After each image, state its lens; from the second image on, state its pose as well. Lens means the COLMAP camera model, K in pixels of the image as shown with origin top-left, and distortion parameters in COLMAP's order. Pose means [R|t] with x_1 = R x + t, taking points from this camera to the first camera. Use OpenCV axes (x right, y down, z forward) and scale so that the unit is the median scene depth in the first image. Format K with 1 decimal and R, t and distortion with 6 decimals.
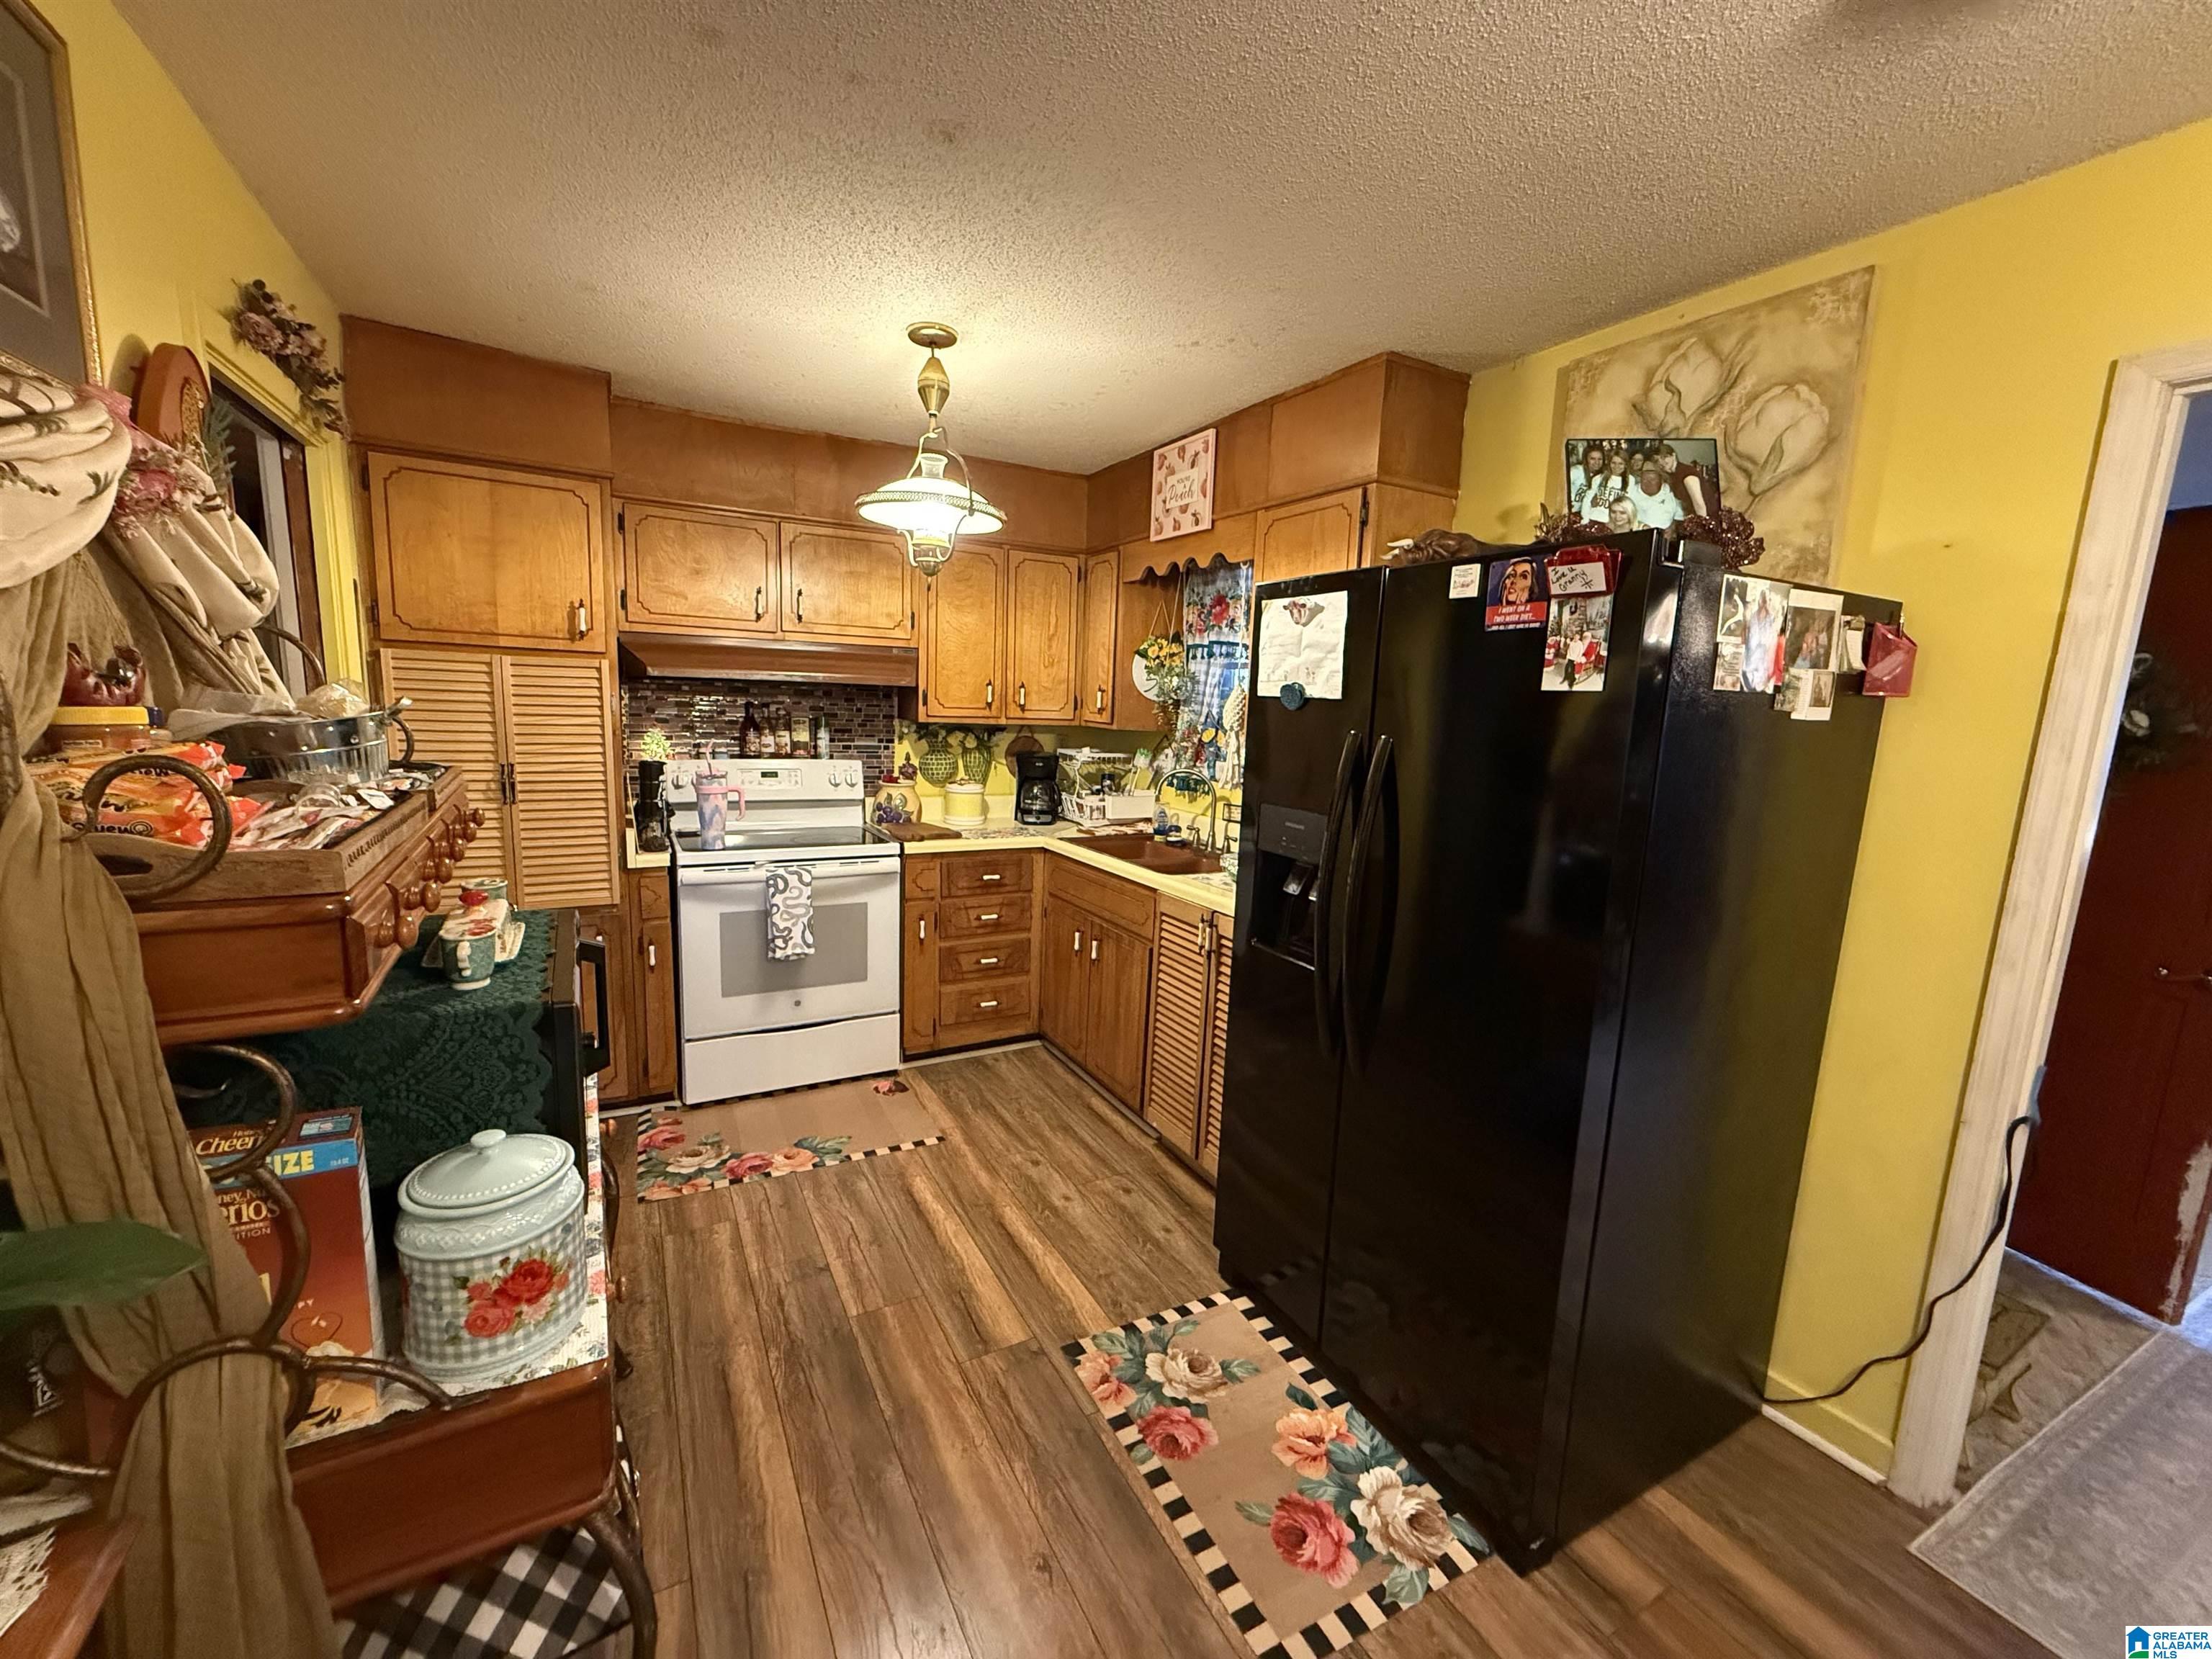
lens RADIAL K [[878.3, 0, 1106.7], [0, 878.3, 829.5], [0, 0, 1]] dist [0.001638, 0.000109]
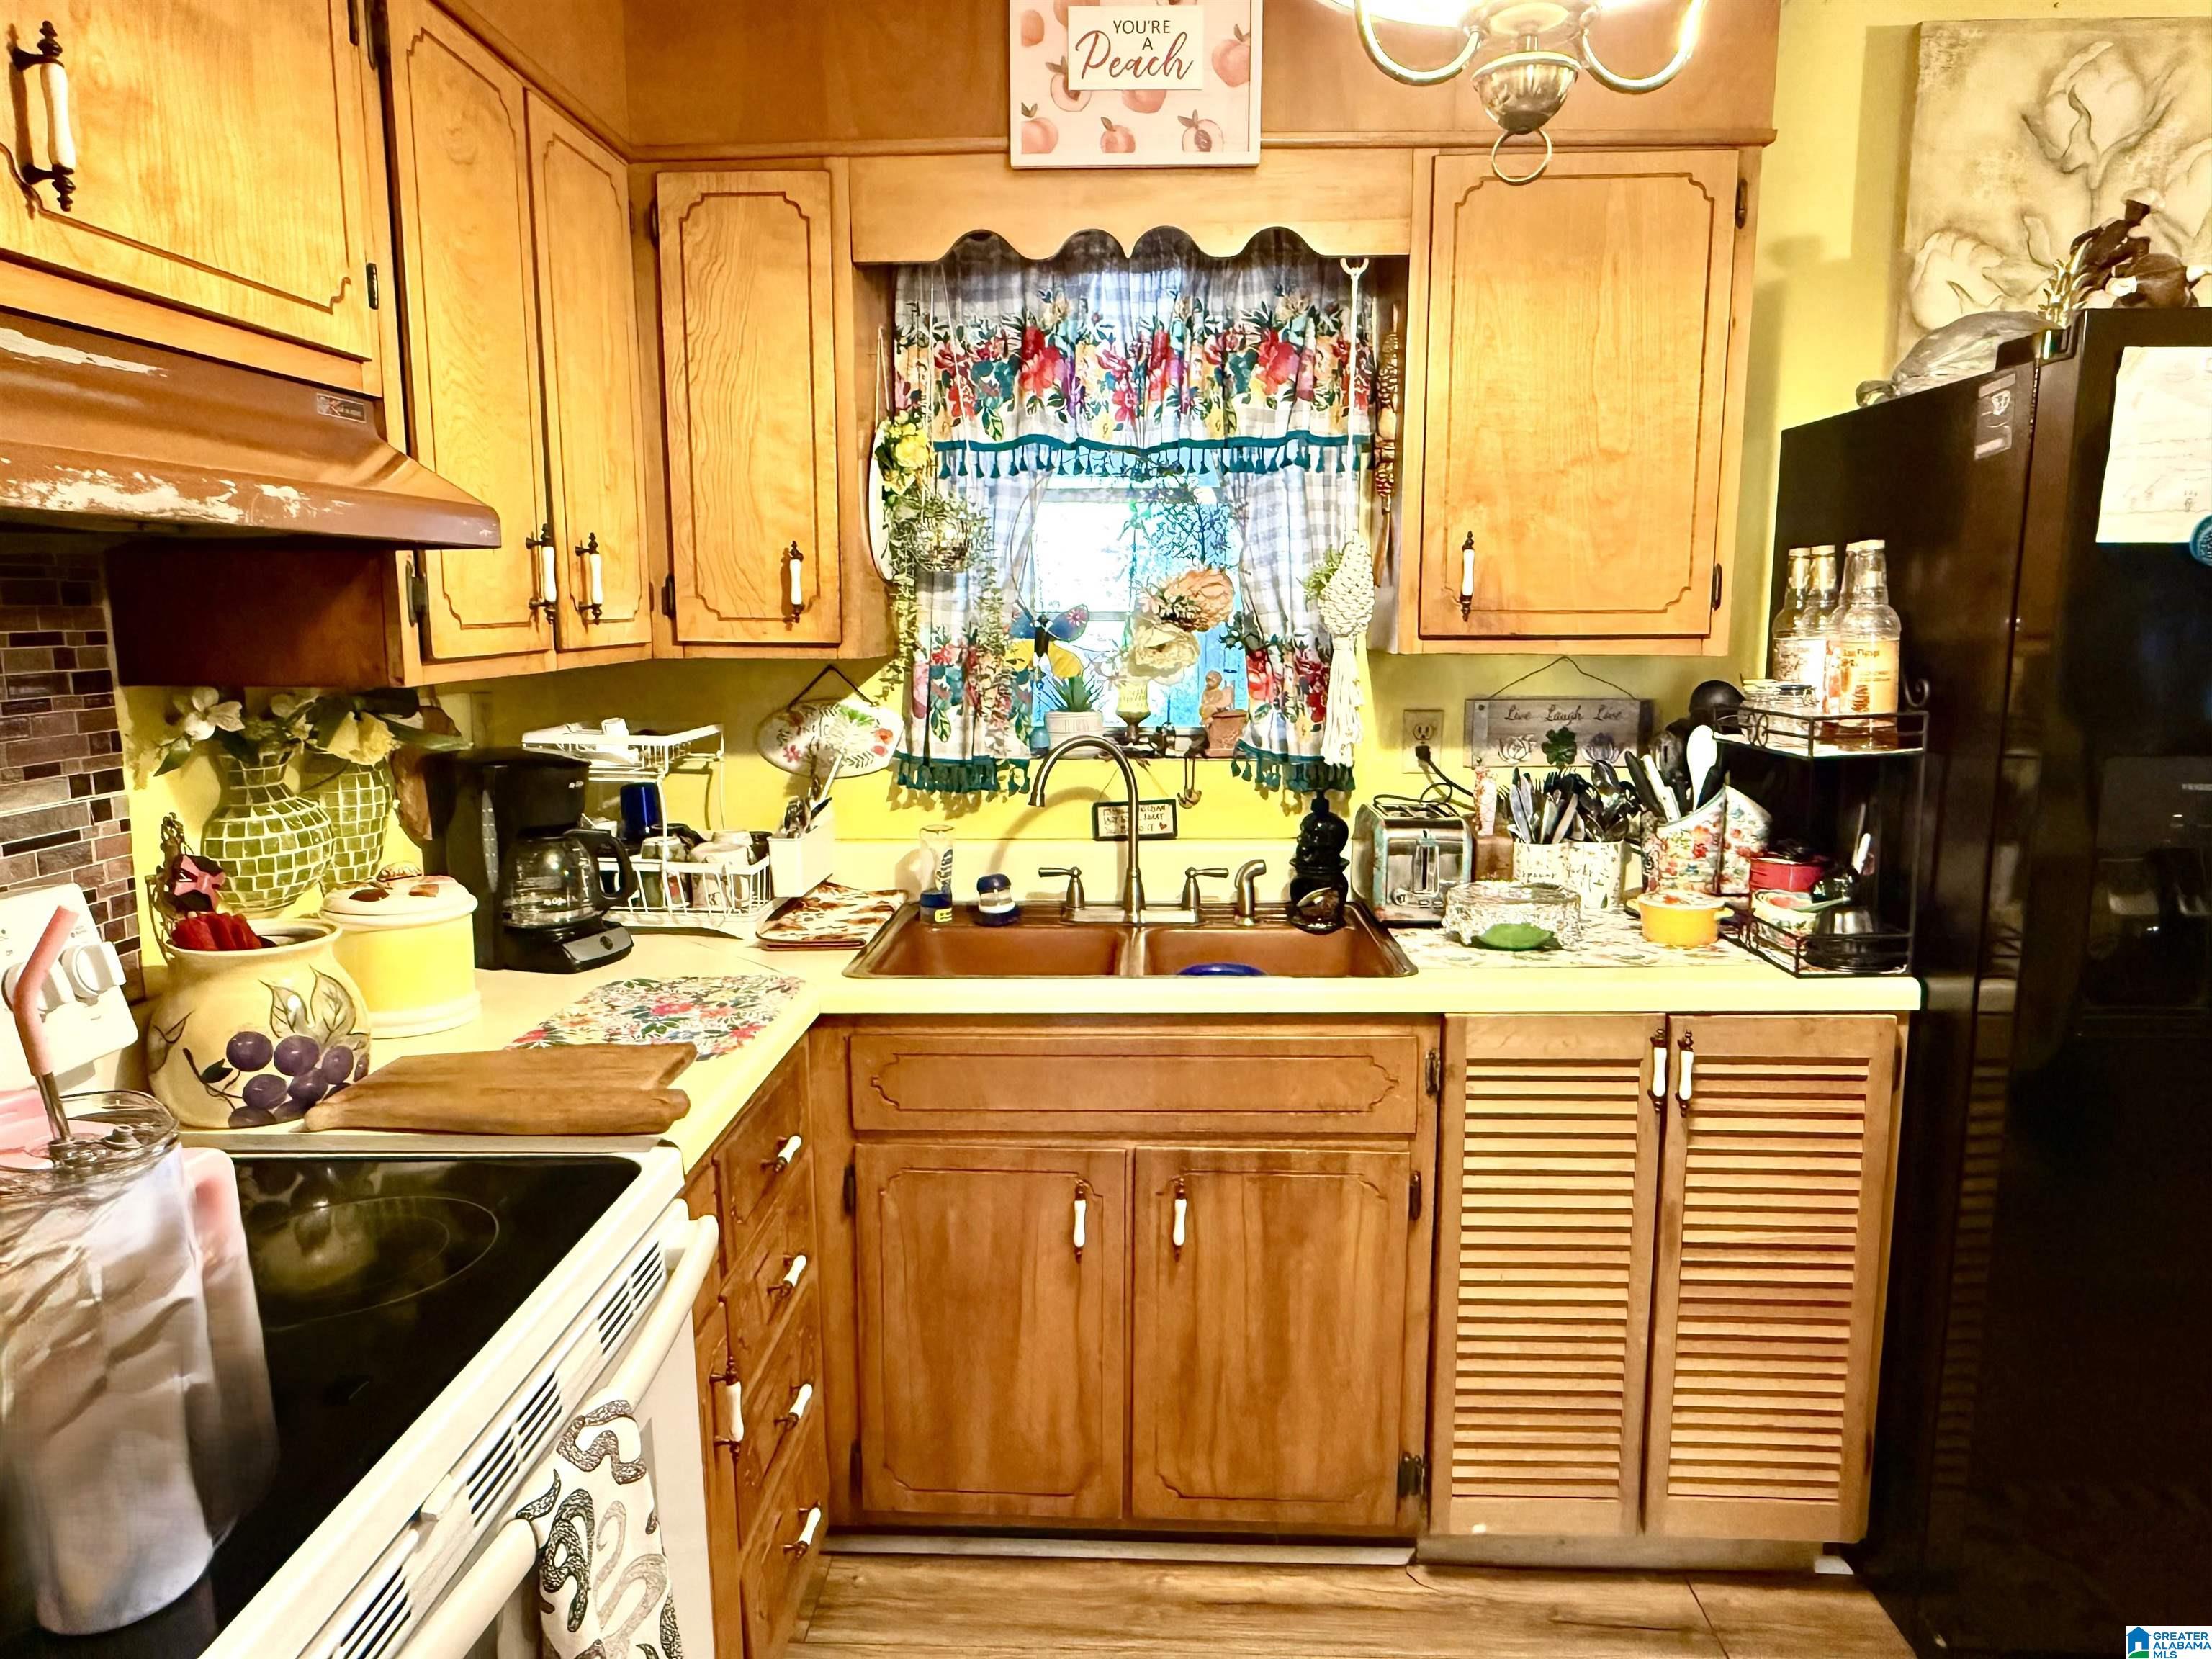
lens RADIAL K [[1410.3, 0, 1102.2], [0, 1410.3, 822.3], [0, 0, 1]] dist [-0.008269, 0.002842]
pose [[0.524313, -0.173306, 0.833703, -0.554742], [0.153895, 0.982233, 0.107398, -0.115389], [-0.837504, 0.071992, 0.541668, 0.725526]]
